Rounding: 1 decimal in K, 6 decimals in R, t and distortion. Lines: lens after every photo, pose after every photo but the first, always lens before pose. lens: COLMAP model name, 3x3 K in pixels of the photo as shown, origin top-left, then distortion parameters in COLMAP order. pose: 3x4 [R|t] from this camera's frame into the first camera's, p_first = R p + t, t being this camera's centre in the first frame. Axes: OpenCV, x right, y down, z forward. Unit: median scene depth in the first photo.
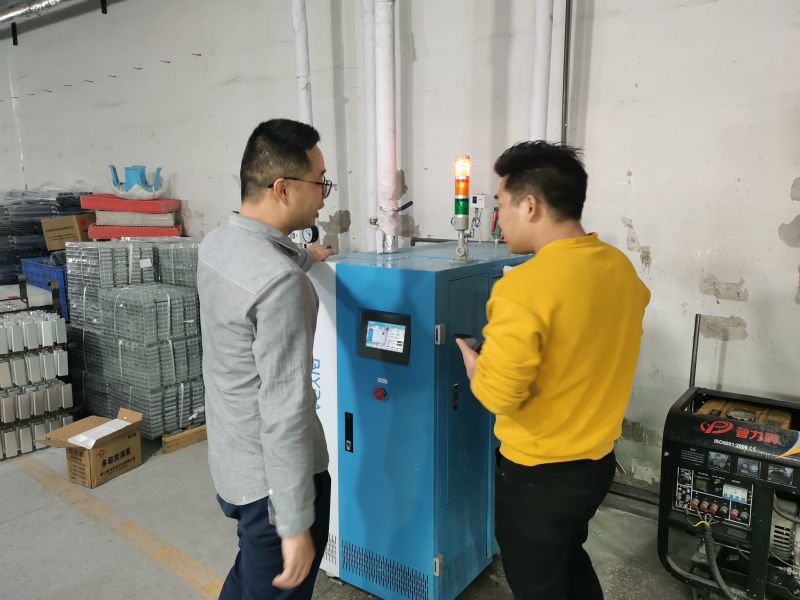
lens RADIAL K [[622.6, 0, 399.6], [0, 622.6, 301.9], [0, 0, 1]] dist [0.039830, -0.025268]
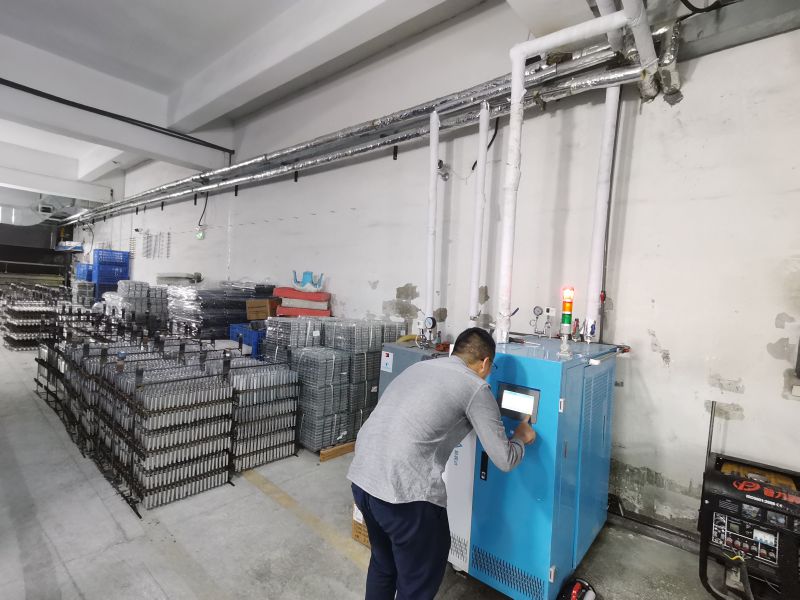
lens RADIAL K [[399.1, 0, 404.3], [0, 399.1, 300.8], [0, 0, 1]] dist [0.019700, -0.004344]
pose [[0.996501, 0.066186, -0.051044, -0.184286], [-0.072944, 0.986815, -0.144482, -0.018428], [0.040808, 0.147700, 0.988190, 0.002023]]
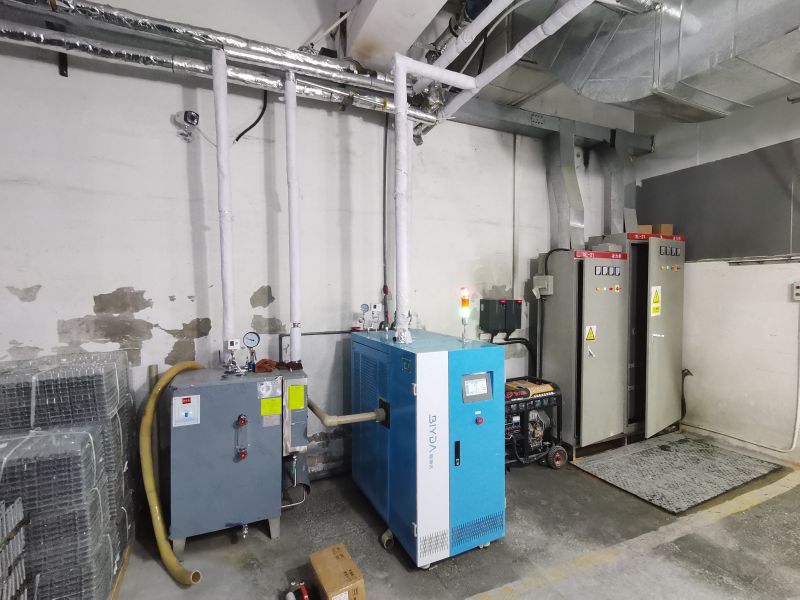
lens RADIAL K [[399.1, 0, 407.8], [0, 399.1, 296.0], [0, 0, 1]] dist [0.019700, -0.004344]
pose [[0.448470, -0.023610, 0.893486, -0.797291], [0.154209, 0.986704, -0.051329, -0.122542], [-0.880394, 0.160804, 0.446148, 0.435206]]
